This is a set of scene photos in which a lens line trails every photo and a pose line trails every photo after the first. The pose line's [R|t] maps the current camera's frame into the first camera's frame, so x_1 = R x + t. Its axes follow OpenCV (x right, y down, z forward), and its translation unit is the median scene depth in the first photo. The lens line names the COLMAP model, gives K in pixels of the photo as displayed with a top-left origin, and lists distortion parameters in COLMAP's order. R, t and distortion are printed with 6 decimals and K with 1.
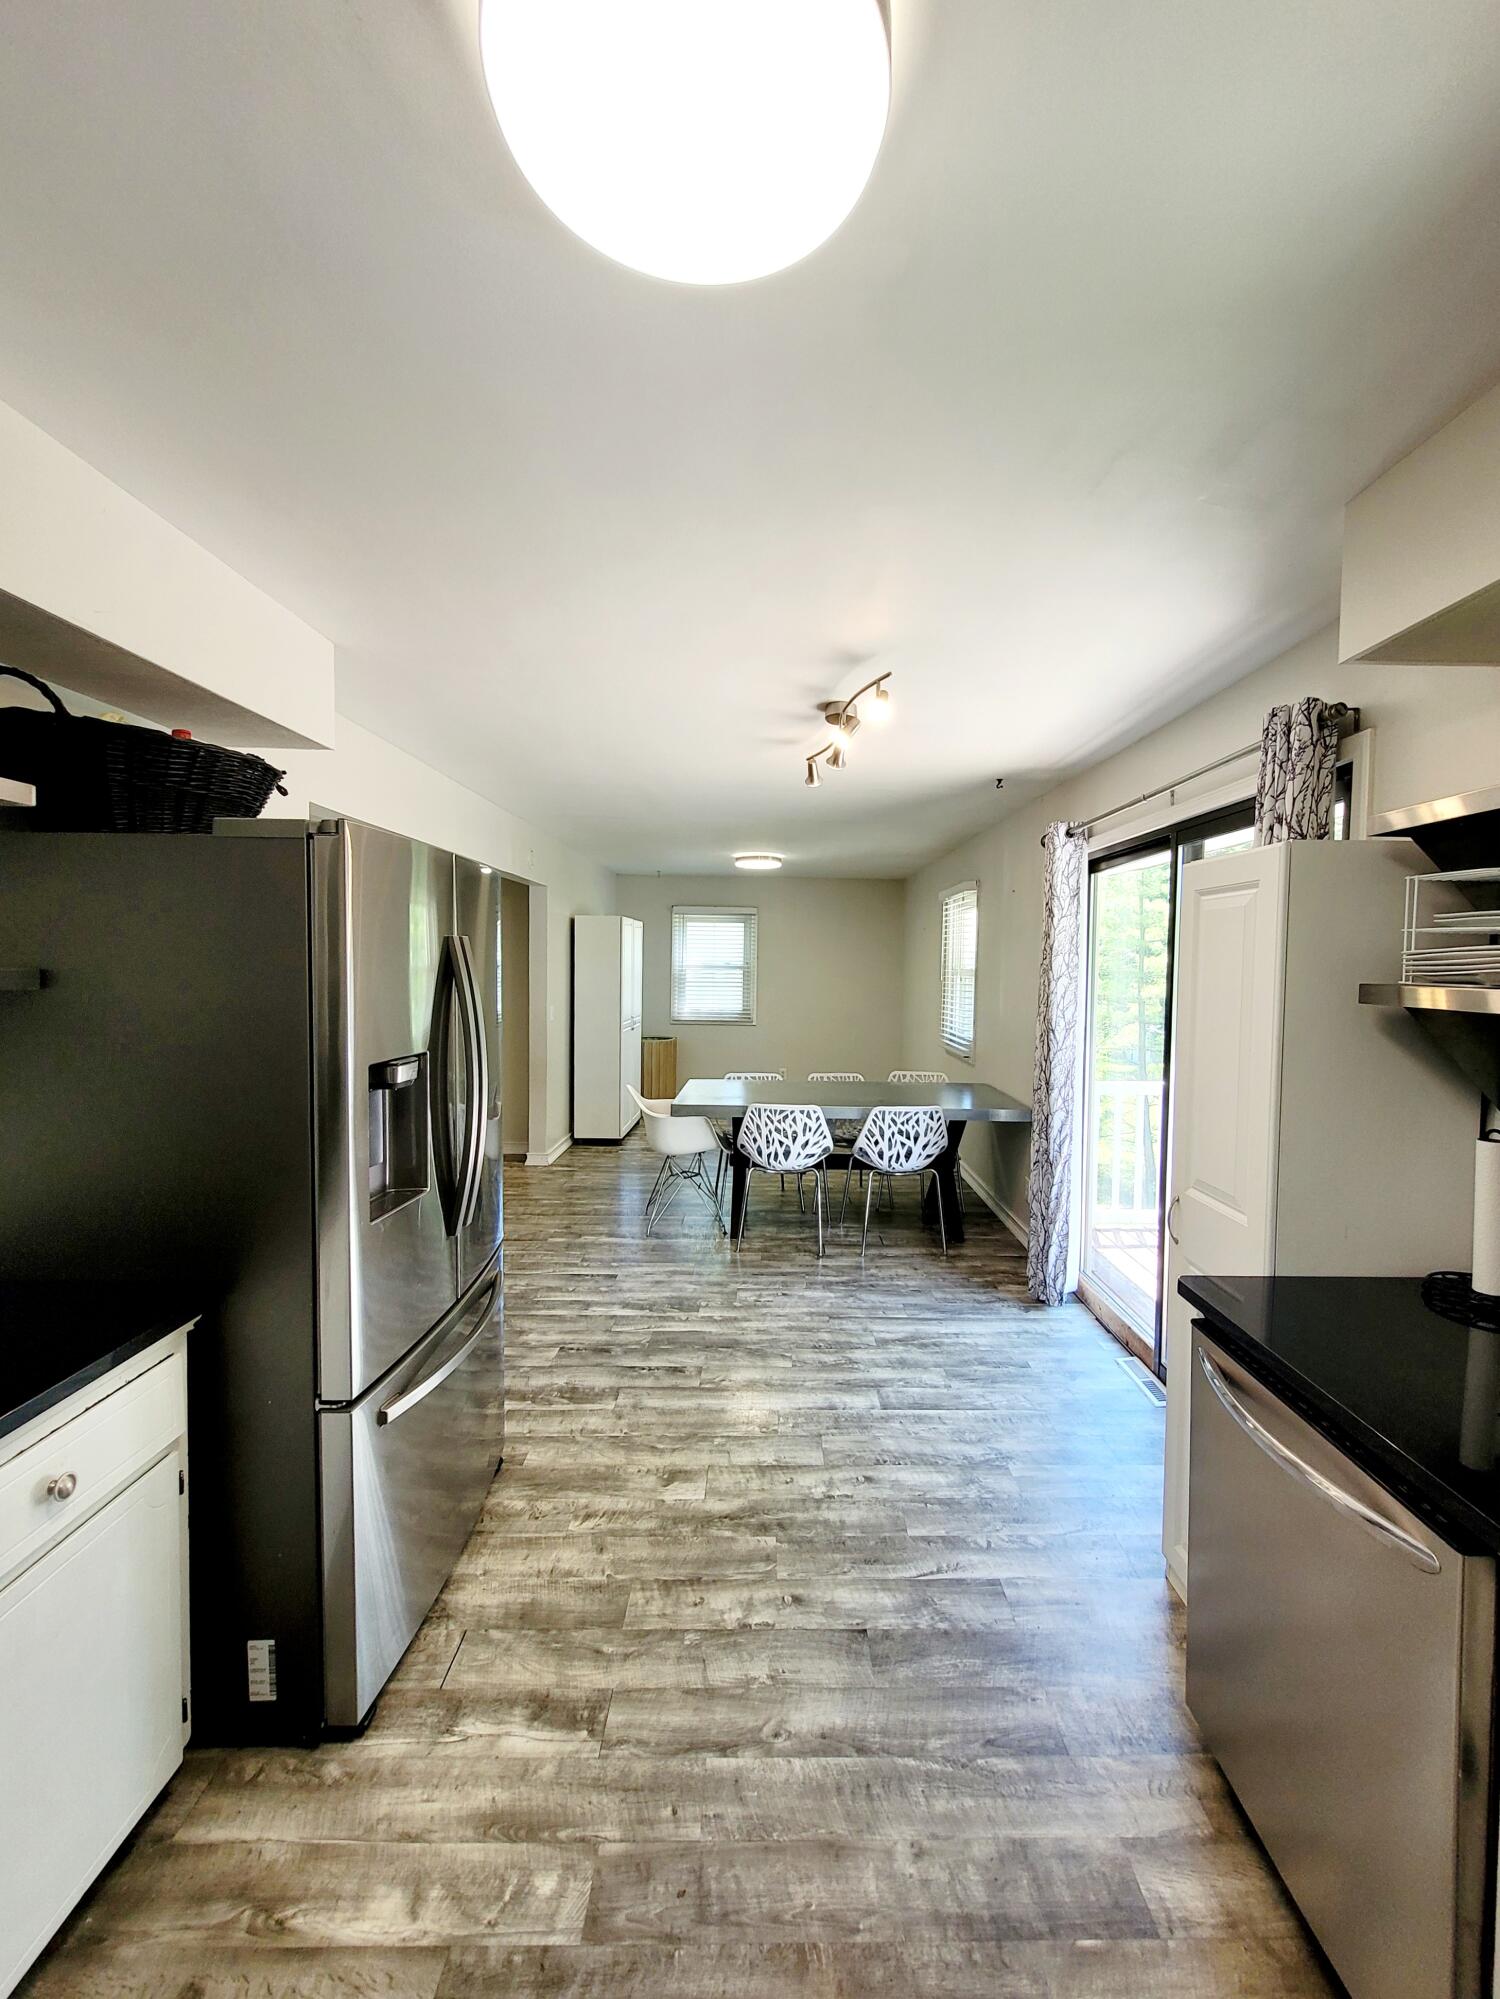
lens RADIAL K [[800.0, 0, 782.3], [0, 800.0, 1006.1], [0, 0, 1]] dist [-0.002073, -0.001067]
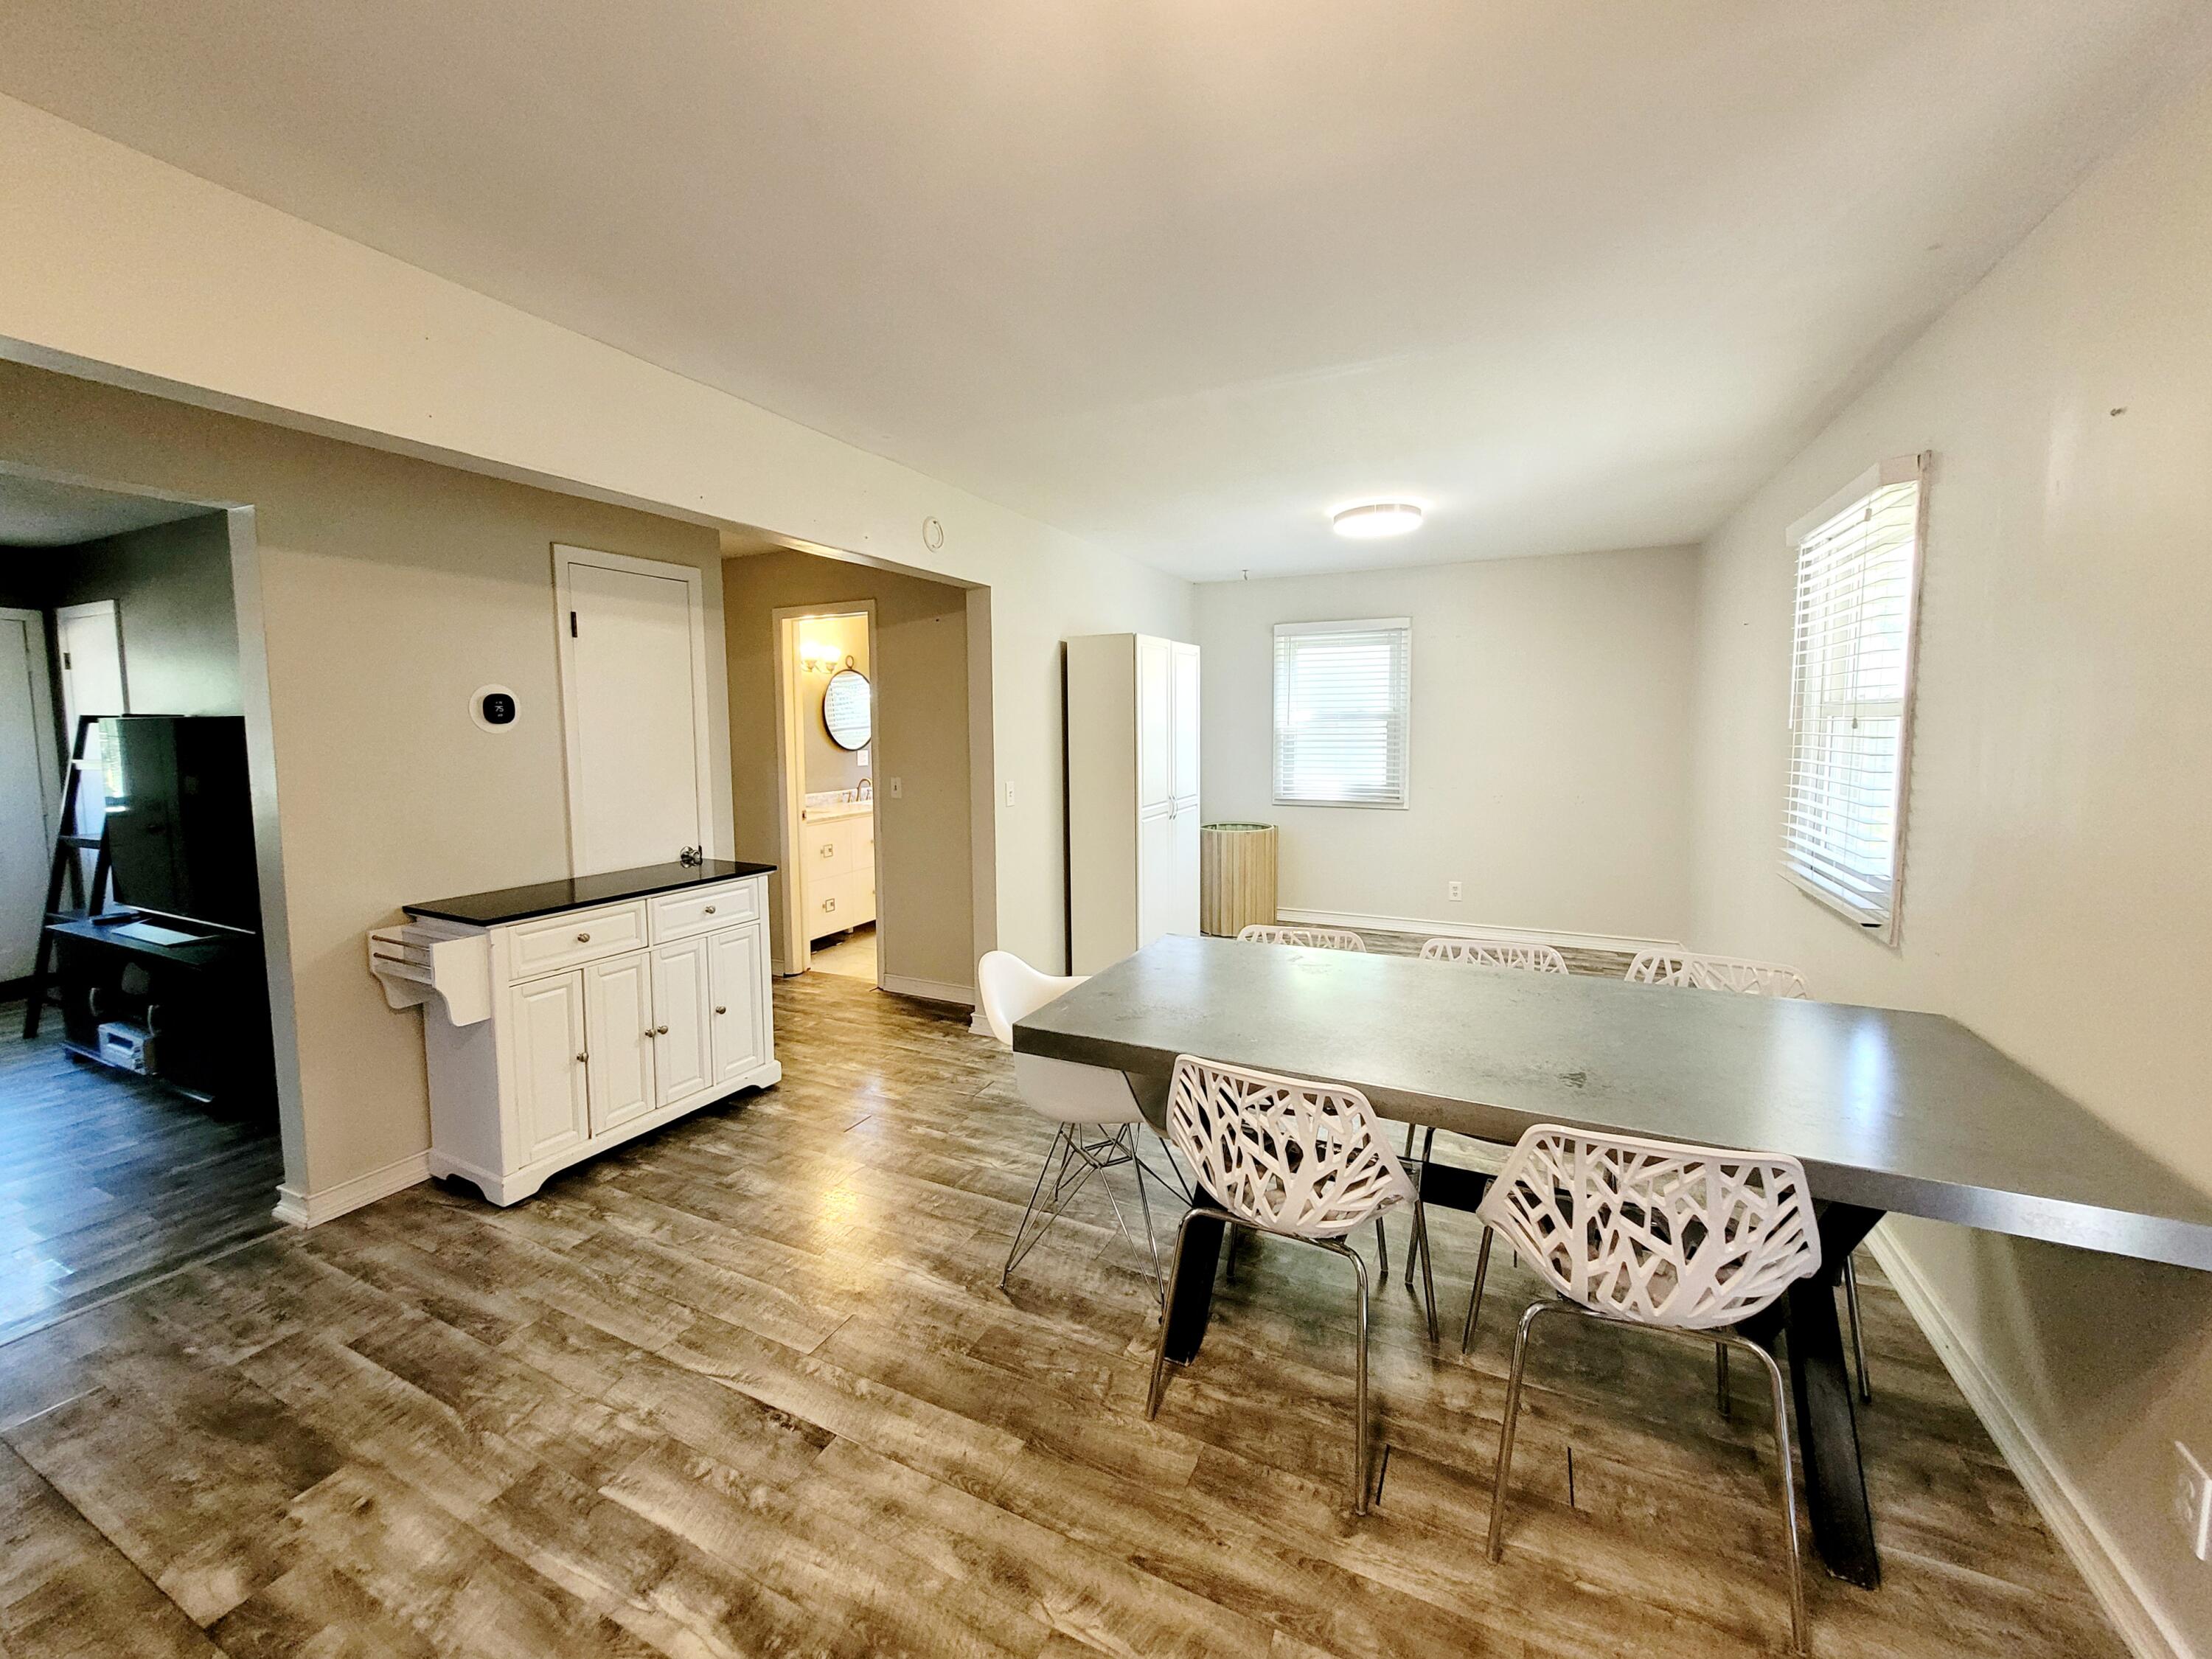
lens RADIAL K [[885.3, 0, 1096.0], [0, 885.3, 787.9], [0, 0, 1]] dist [-0.002073, -0.001067]
pose [[0.895709, 0.008141, -0.444566, 0.193449], [0.000620, 0.999809, 0.019557, -0.023066], [0.444640, -0.017793, 0.895533, 1.036770]]
